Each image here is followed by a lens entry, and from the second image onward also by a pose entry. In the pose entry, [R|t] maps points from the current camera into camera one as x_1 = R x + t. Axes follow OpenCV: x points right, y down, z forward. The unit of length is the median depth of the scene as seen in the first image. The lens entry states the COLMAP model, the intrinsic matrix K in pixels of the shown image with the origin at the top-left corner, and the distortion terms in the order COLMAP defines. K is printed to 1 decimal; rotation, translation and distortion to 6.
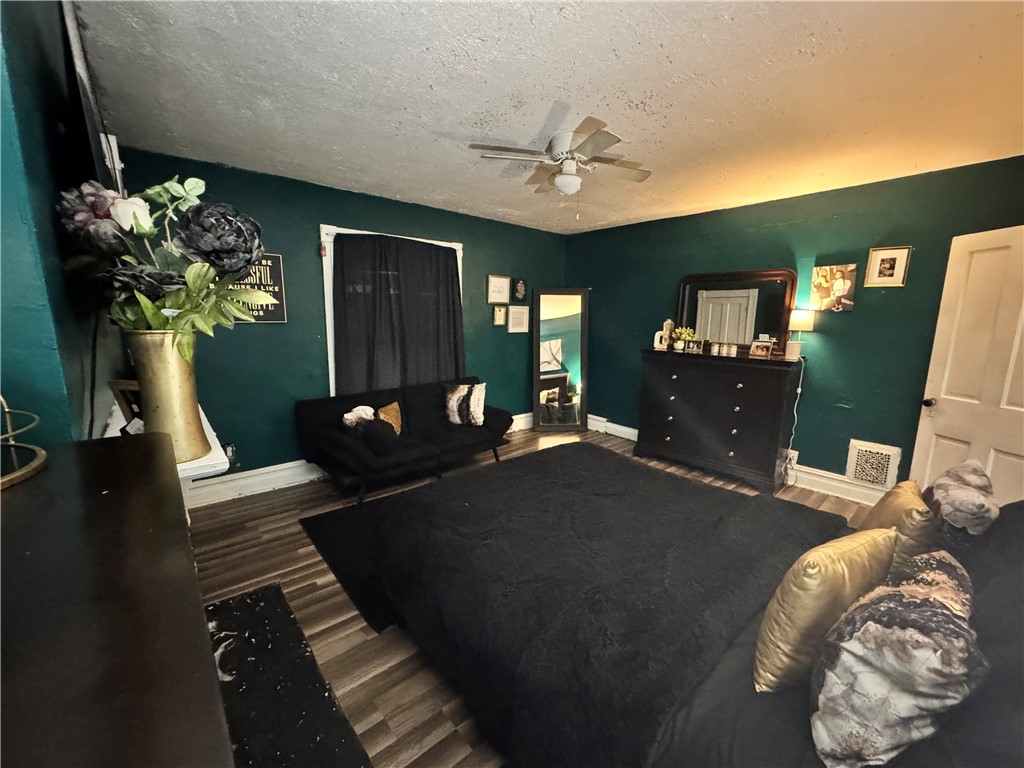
lens RADIAL K [[406.5, 0, 511.5], [0, 406.5, 383.9], [0, 0, 1]] dist [-0.003195, 0.000645]
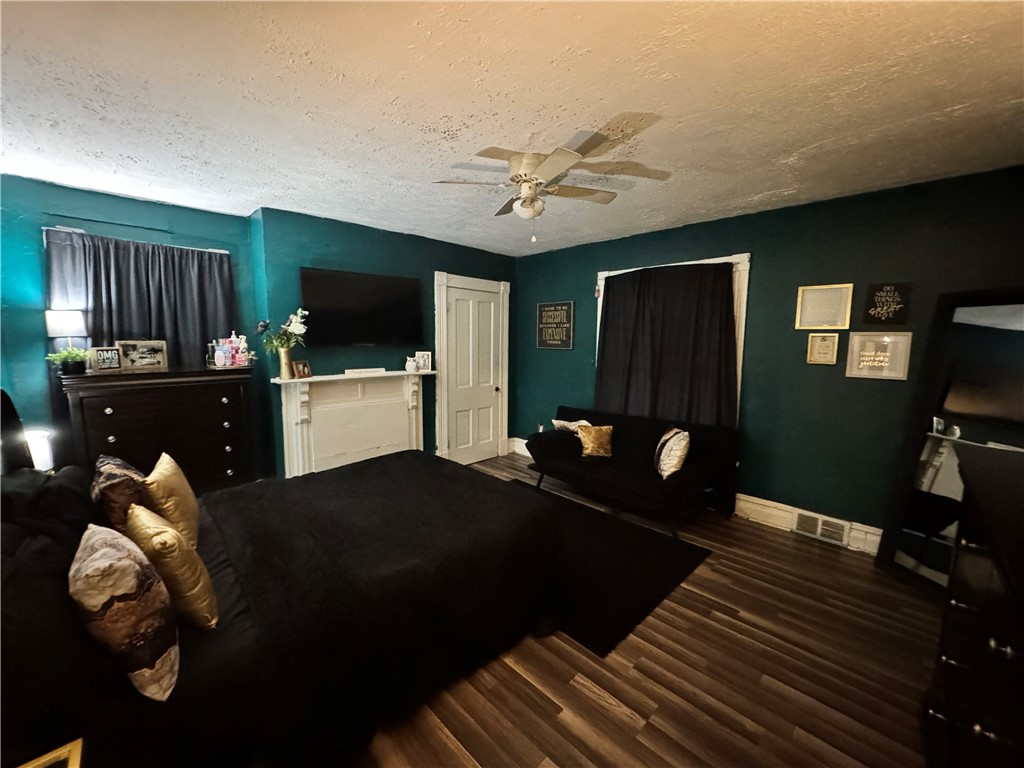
lens RADIAL K [[406.5, 0, 511.5], [0, 406.5, 383.9], [0, 0, 1]] dist [-0.003195, 0.000645]
pose [[0.065525, 0.110501, -0.991714, 0.783741], [-0.171011, 0.980389, 0.097941, -0.129959], [0.983088, 0.163177, 0.083137, 0.676671]]
